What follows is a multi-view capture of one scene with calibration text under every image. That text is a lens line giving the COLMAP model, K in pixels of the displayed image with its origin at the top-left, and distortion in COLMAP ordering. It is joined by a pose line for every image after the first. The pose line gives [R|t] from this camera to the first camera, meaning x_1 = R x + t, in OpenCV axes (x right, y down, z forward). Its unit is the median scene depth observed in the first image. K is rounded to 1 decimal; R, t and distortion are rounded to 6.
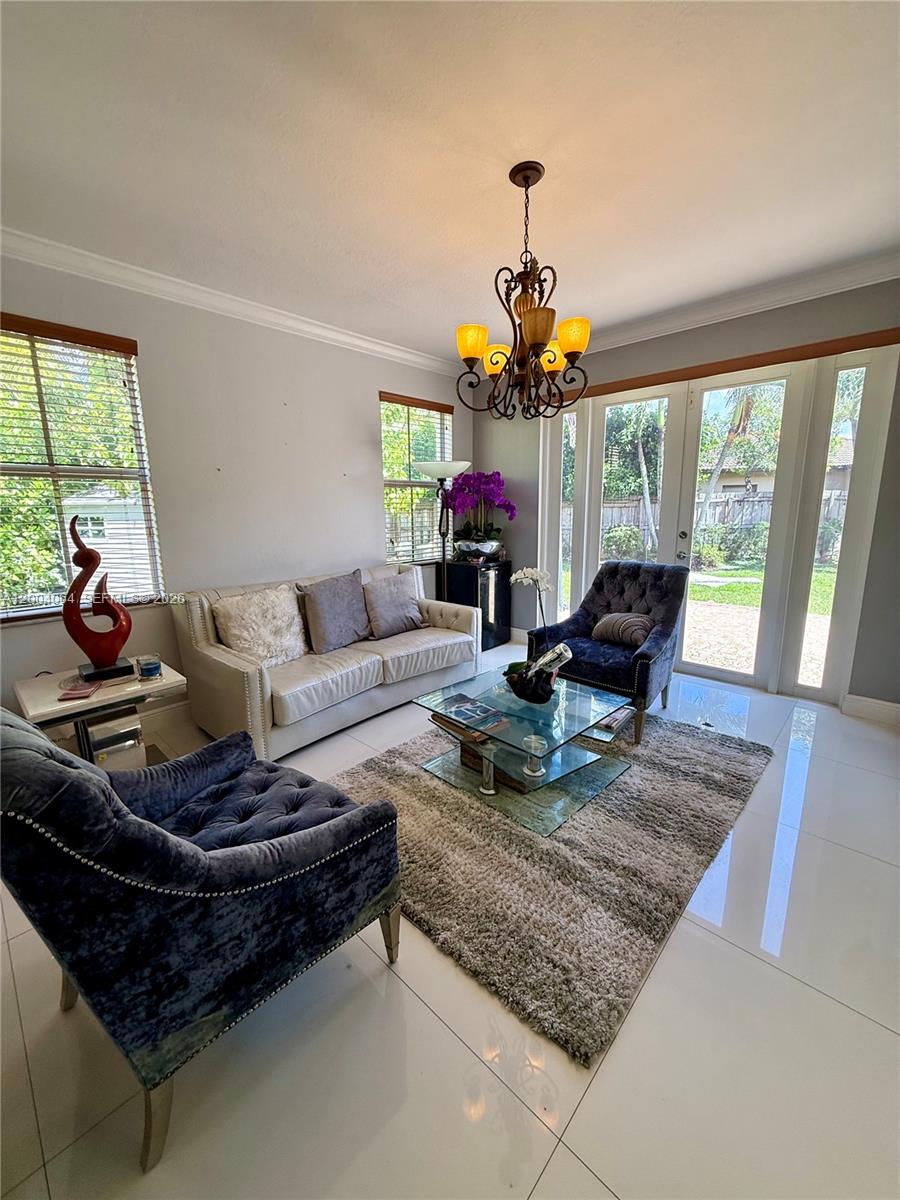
lens RADIAL K [[475.7, 0, 450.0], [0, 475.7, 600.0], [0, 0, 1]] dist [-0.002701, -0.000086]
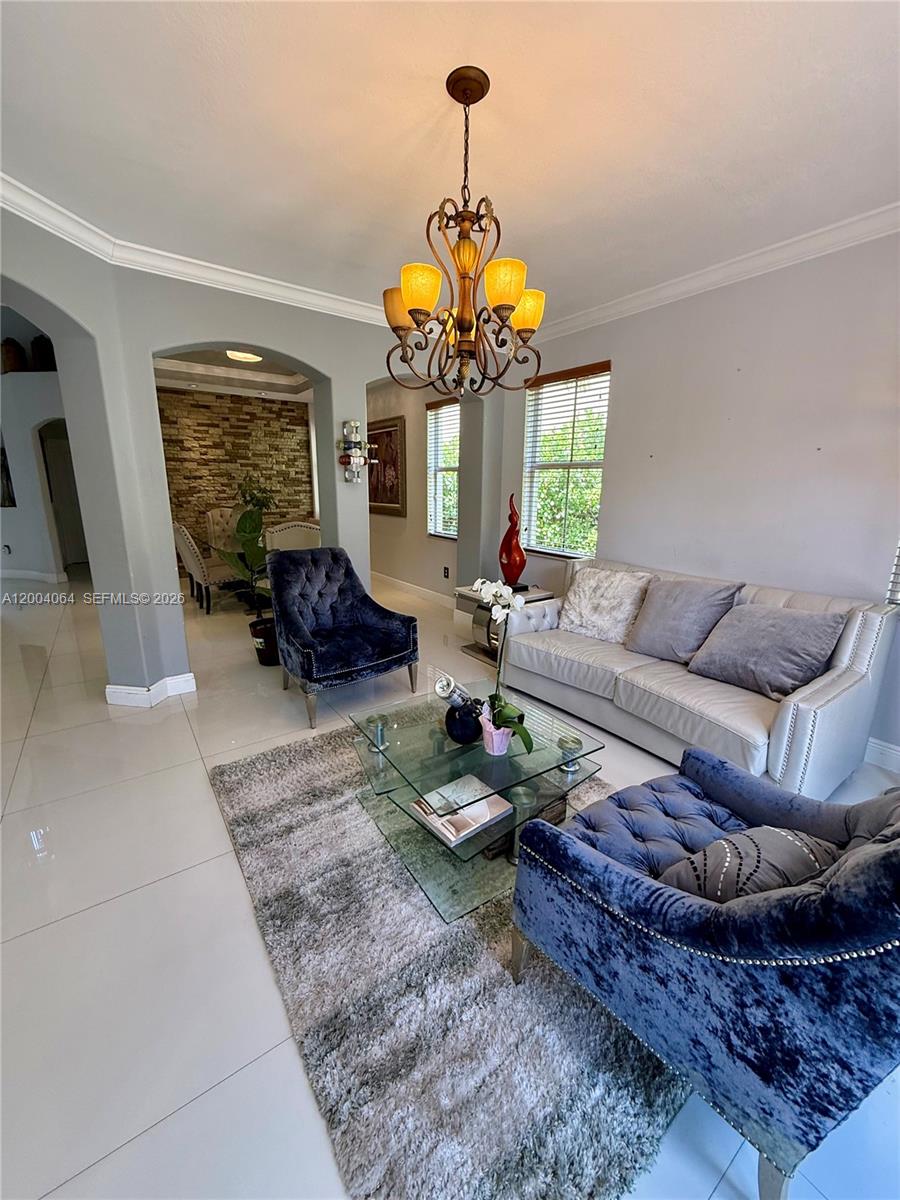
lens RADIAL K [[475.7, 0, 450.0], [0, 475.7, 600.0], [0, 0, 1]] dist [-0.002701, -0.000086]
pose [[-0.191884, 0.248990, -0.949308, 1.113156], [-0.202941, 0.936309, 0.286601, -0.296012], [0.960206, 0.247648, -0.129132, 1.251218]]
